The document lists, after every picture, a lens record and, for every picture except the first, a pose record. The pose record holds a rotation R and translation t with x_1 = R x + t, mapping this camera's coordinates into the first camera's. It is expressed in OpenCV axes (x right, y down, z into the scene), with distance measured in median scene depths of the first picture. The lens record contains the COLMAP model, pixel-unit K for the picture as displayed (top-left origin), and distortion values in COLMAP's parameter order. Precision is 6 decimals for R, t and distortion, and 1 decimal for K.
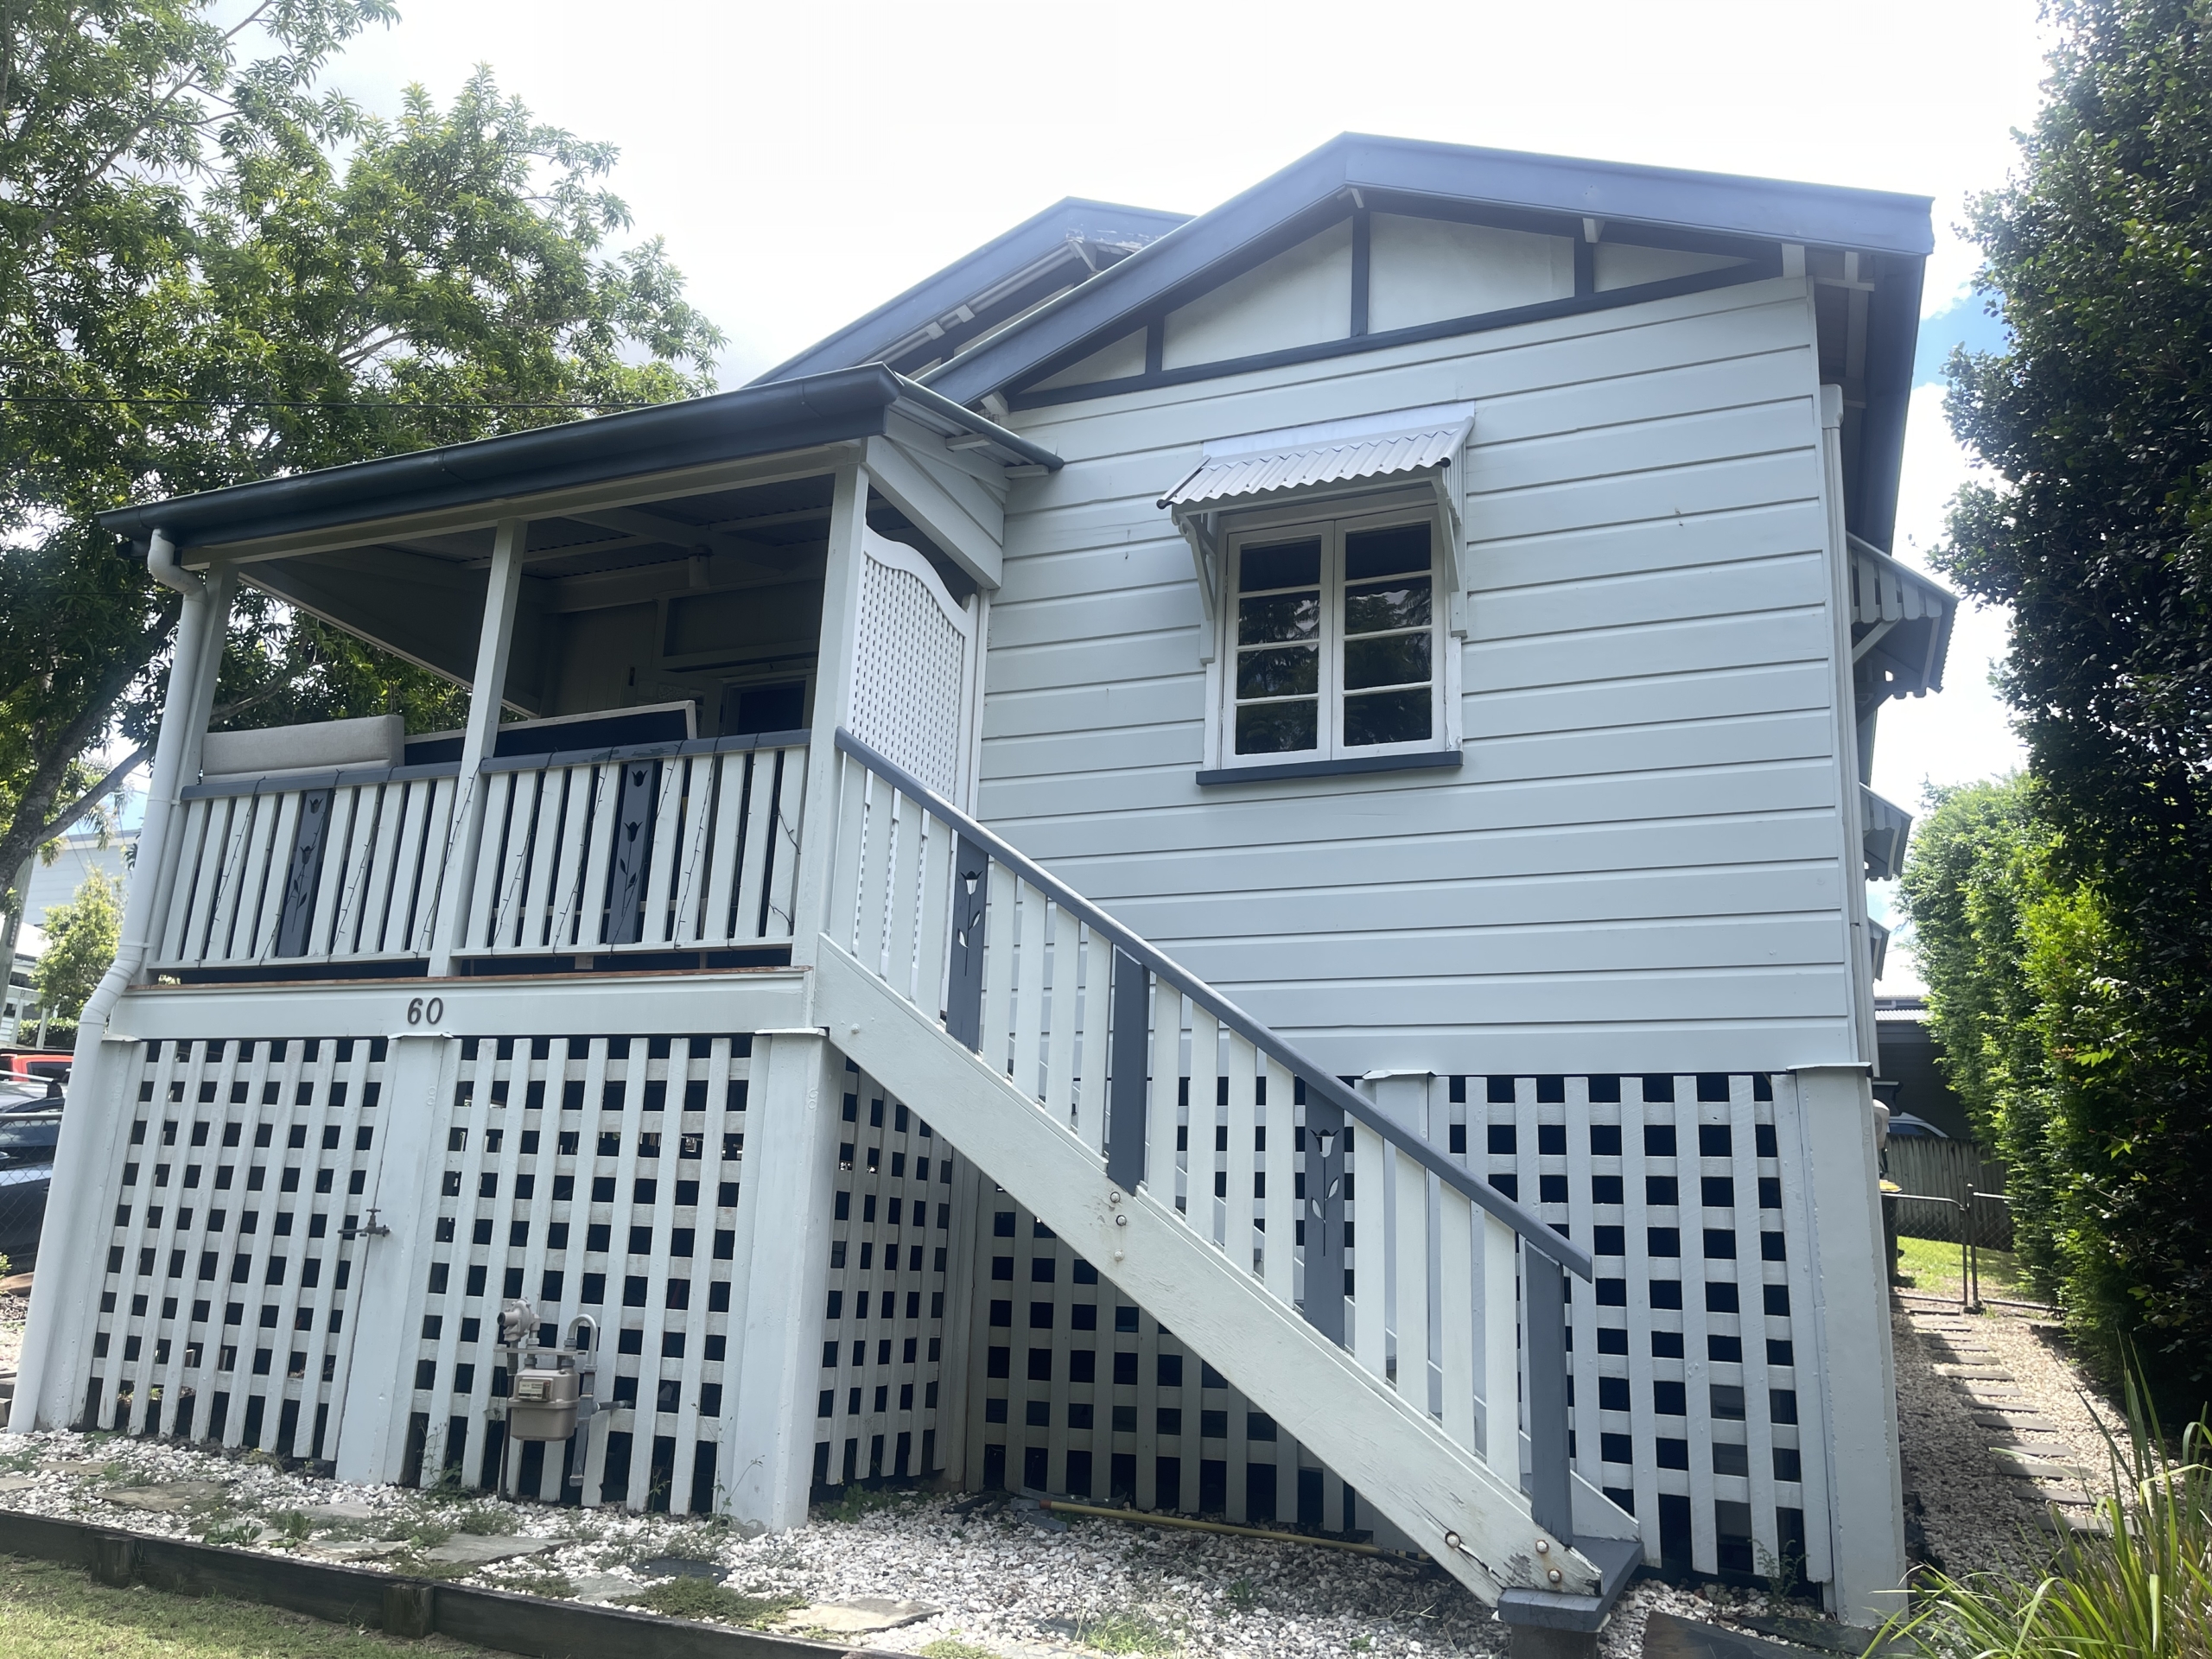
lens RADIAL K [[1698.7, 0, 1097.9], [0, 1698.7, 829.3], [0, 0, 1]] dist [0.059288, -0.038858]
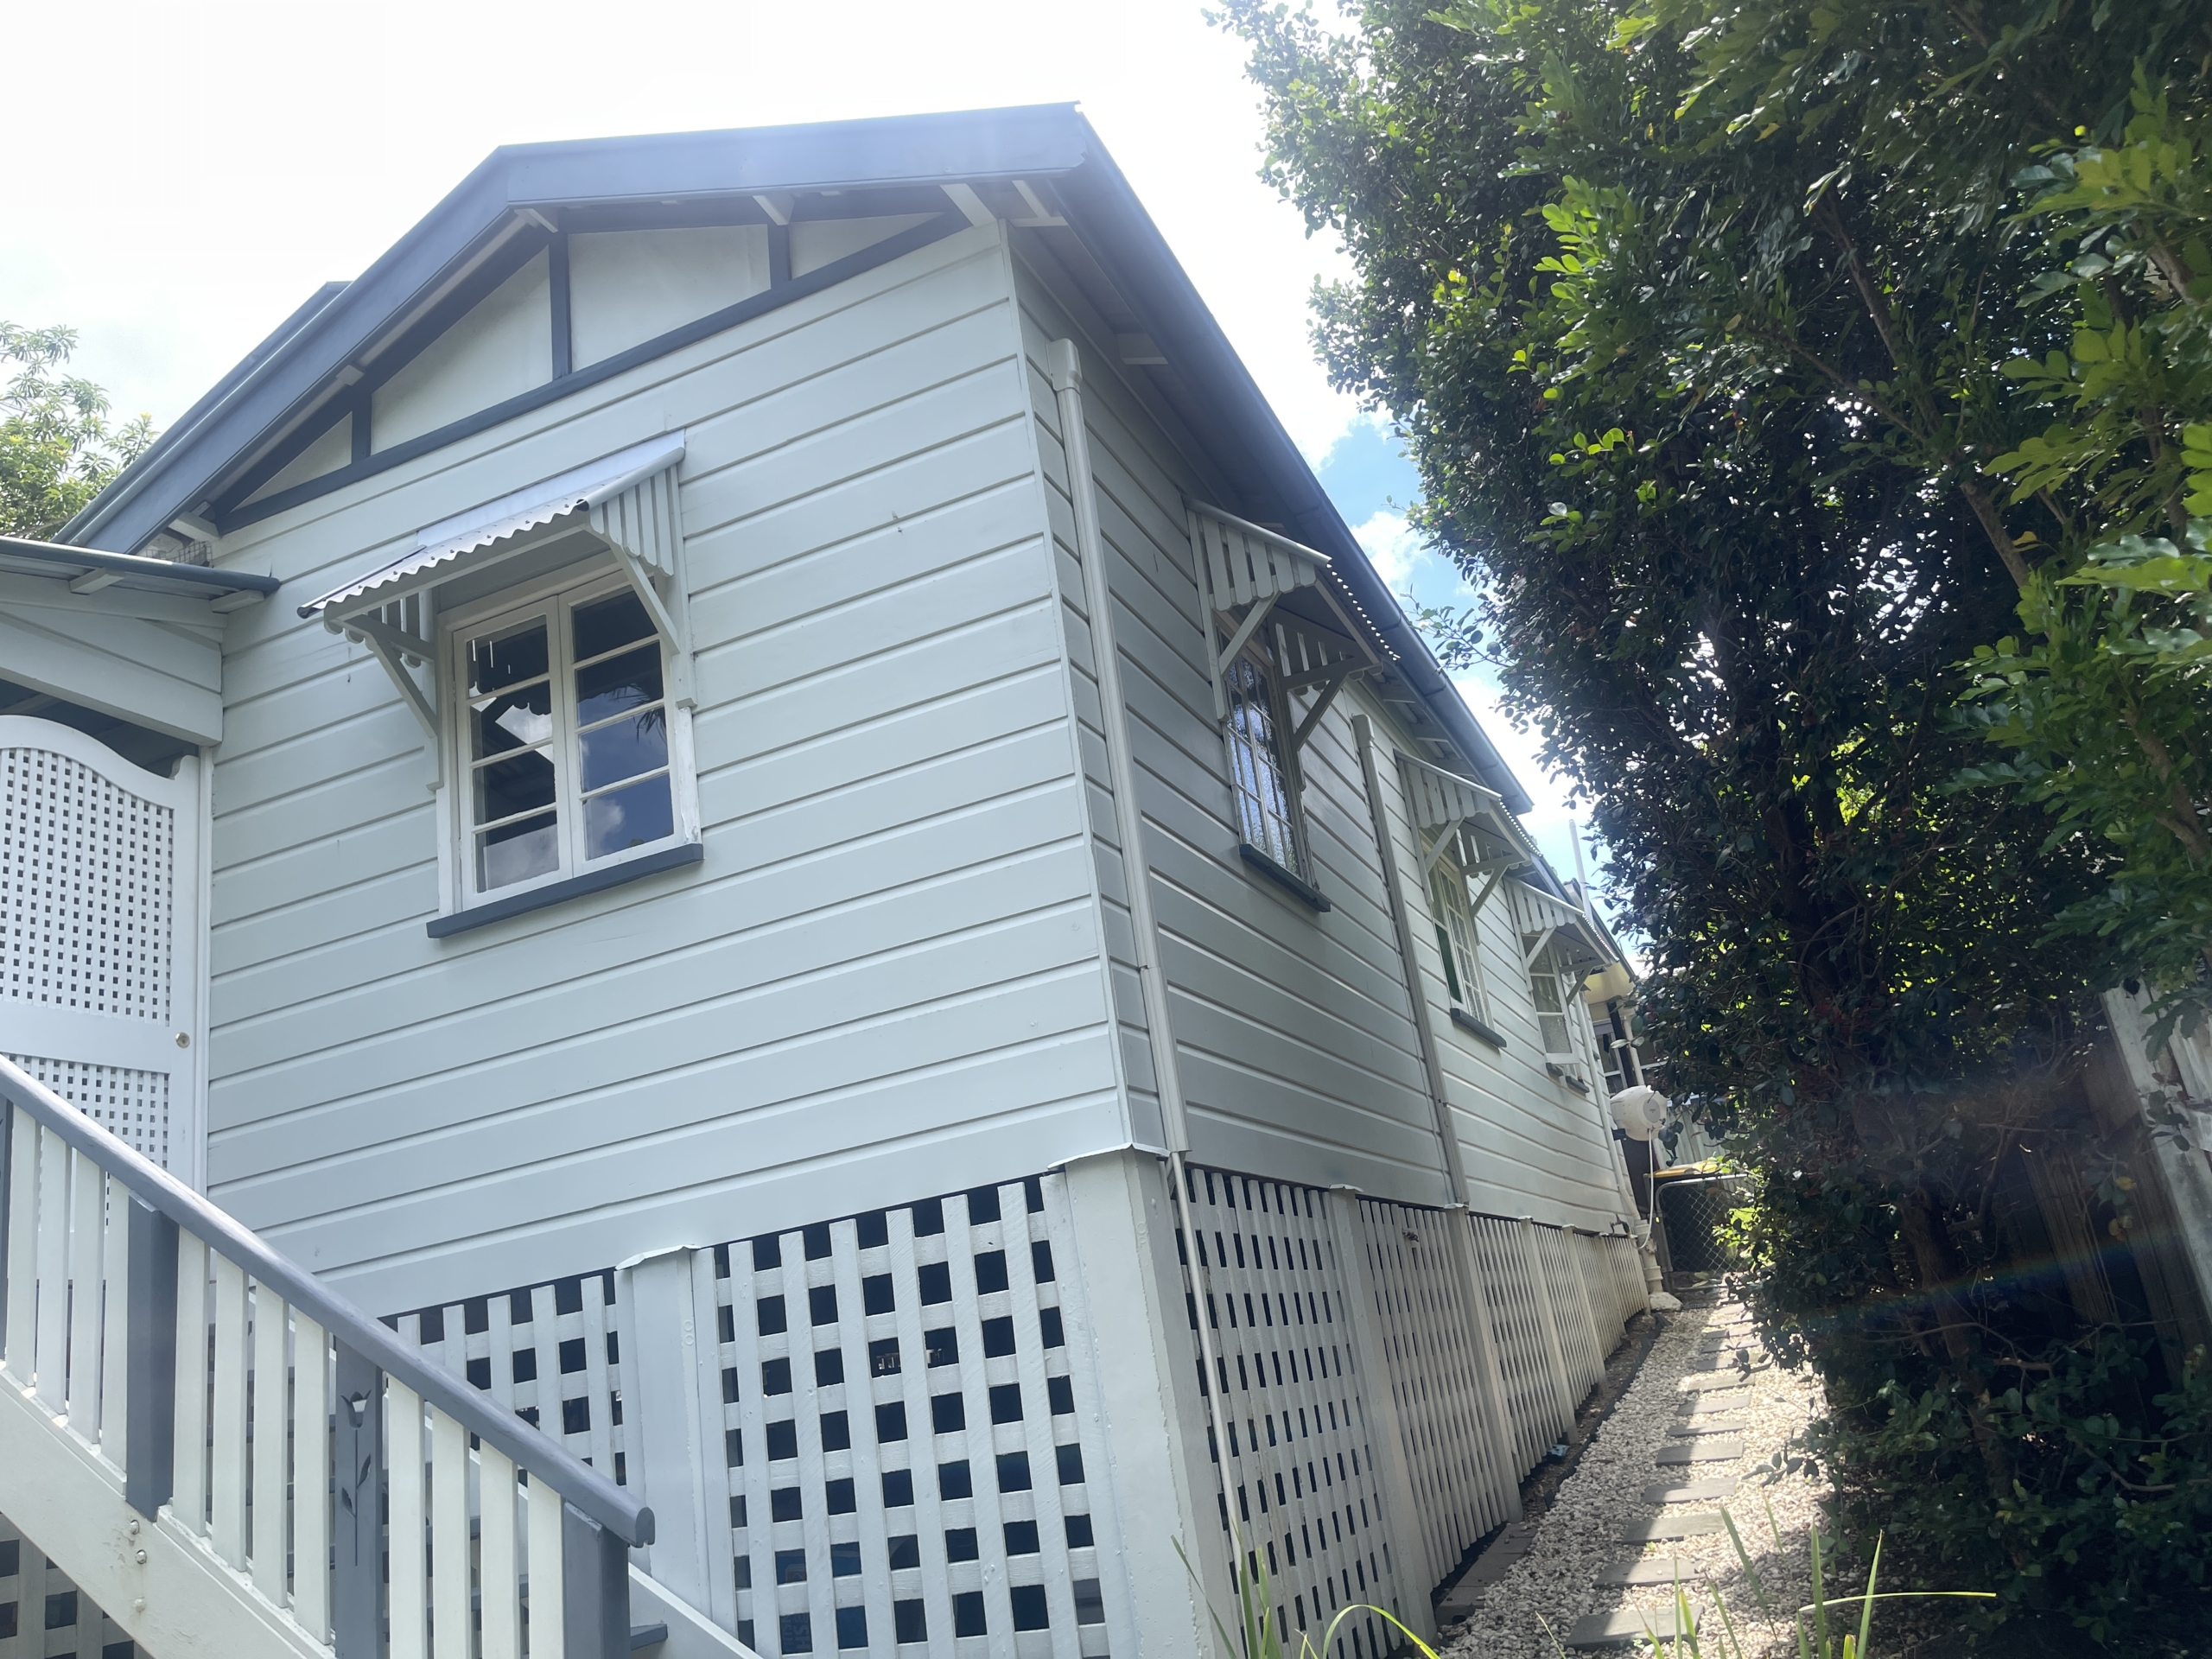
lens RADIAL K [[1698.7, 0, 1119.1], [0, 1698.7, 841.7], [0, 0, 1]] dist [0.059288, -0.038858]
pose [[0.982425, -0.182702, 0.038227, 0.373303], [0.184360, 0.981802, -0.045577, 0.027863], [-0.029204, 0.051823, 0.998229, 0.169152]]
